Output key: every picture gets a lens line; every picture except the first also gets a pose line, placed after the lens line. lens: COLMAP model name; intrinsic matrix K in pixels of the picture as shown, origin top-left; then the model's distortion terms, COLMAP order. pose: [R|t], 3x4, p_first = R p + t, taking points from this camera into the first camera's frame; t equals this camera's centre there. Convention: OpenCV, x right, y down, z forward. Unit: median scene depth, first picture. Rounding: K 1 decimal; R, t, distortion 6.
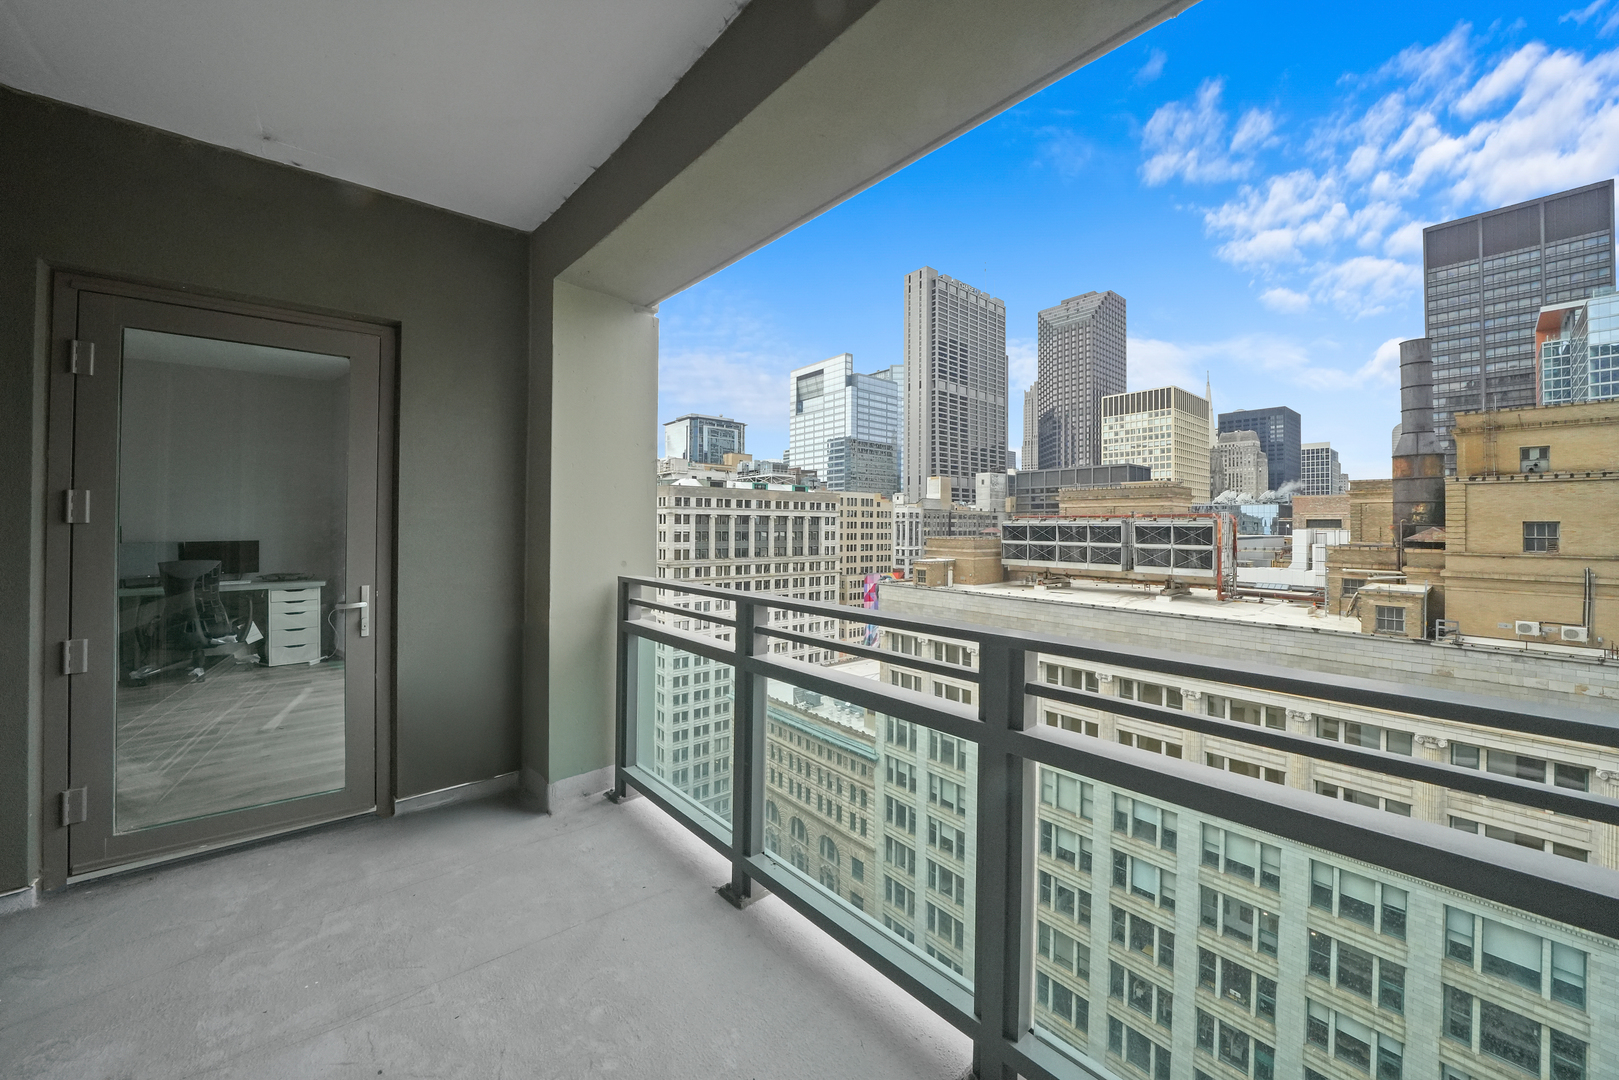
lens RADIAL K [[576.6, 0, 809.9], [0, 576.6, 524.9], [0, 0, 1]] dist [-0.011854, 0.000710]
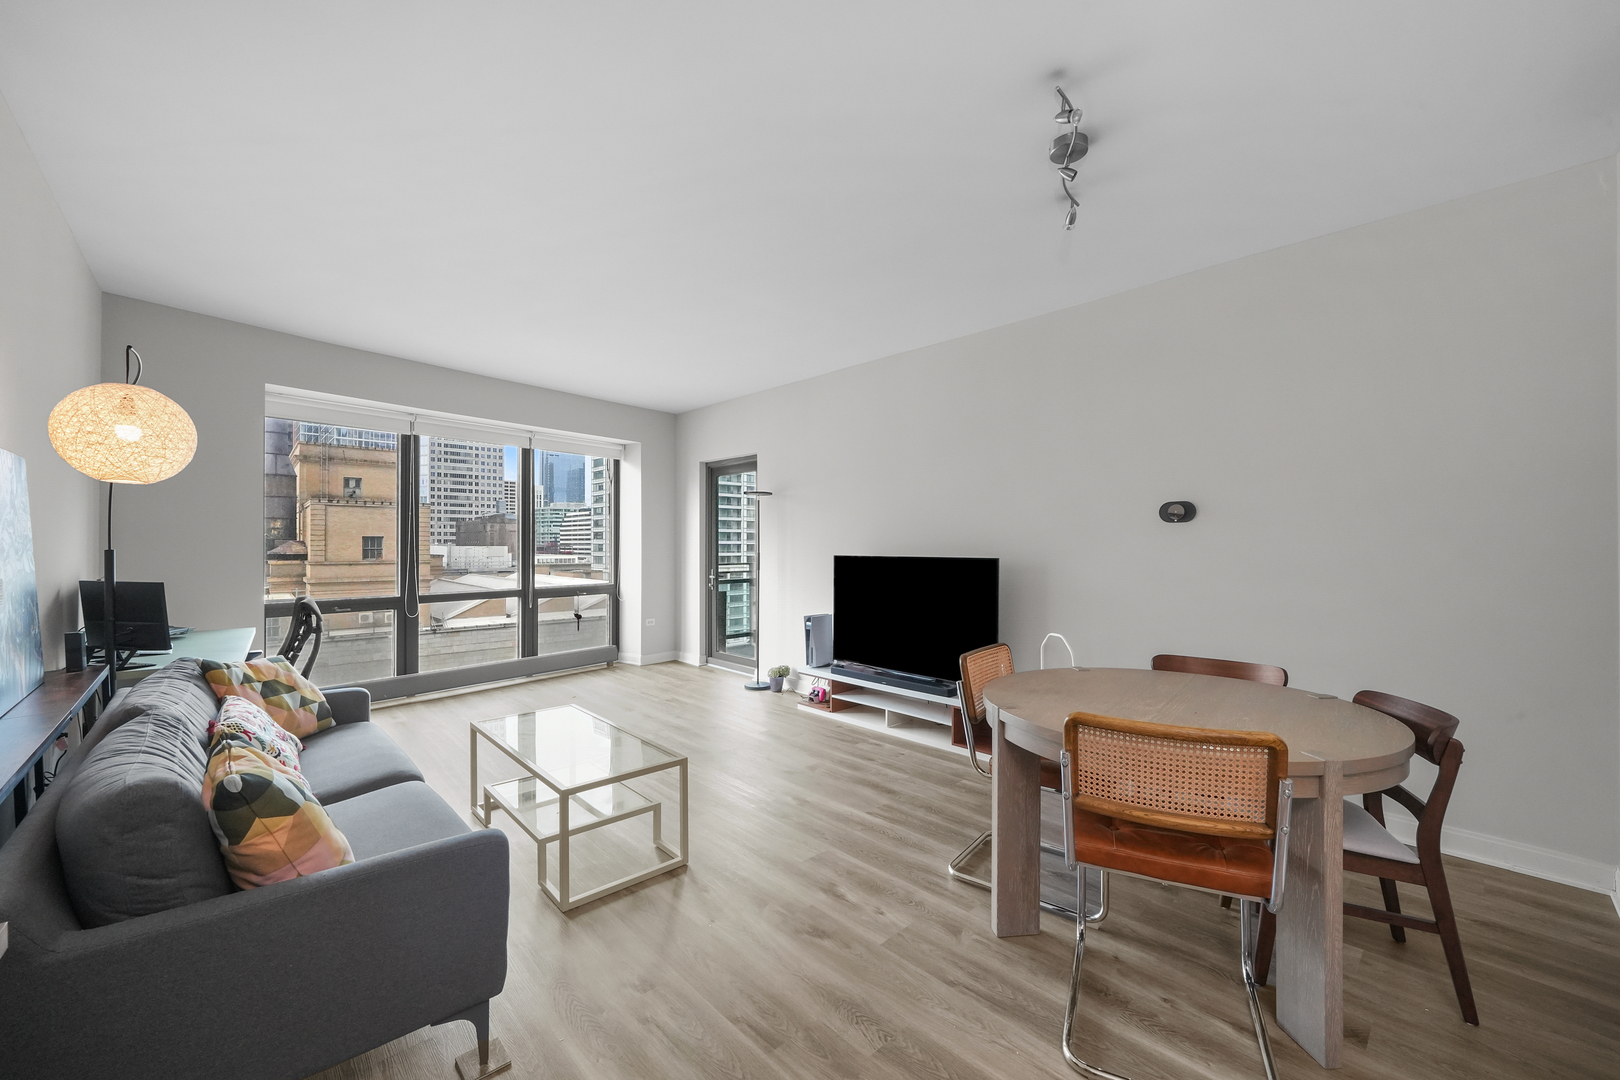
lens RADIAL K [[628.8, 0, 807.5], [0, 628.8, 534.3], [0, 0, 1]] dist [0.003512, 0.000139]
pose [[-0.035095, 0.007107, 0.999359, -0.173252], [-0.001144, 0.999974, -0.007152, -0.001274], [-0.999383, -0.001394, -0.035086, 0.025968]]
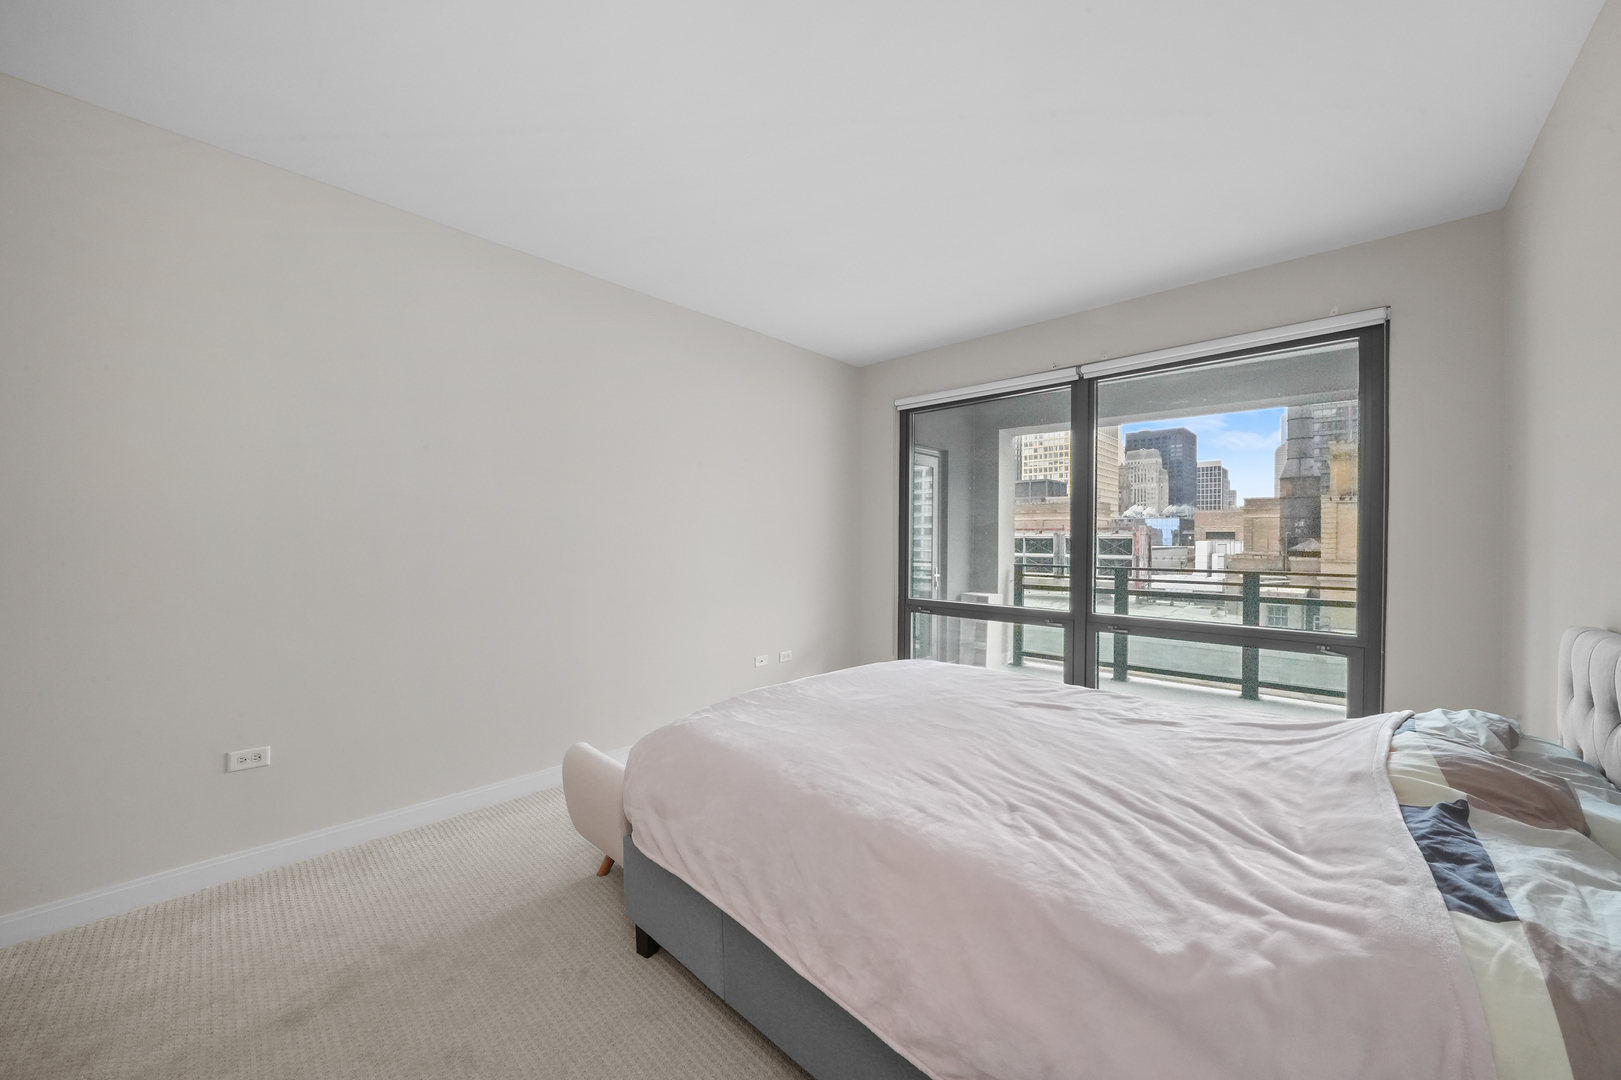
lens RADIAL K [[577.3, 0, 810.1], [0, 577.3, 550.7], [0, 0, 1]] dist [-0.011854, 0.000710]
pose [[0.992916, -0.005295, 0.118701, -0.084194], [0.002611, 0.999738, 0.022751, -0.001038], [-0.118791, -0.022280, 0.992669, -0.061730]]
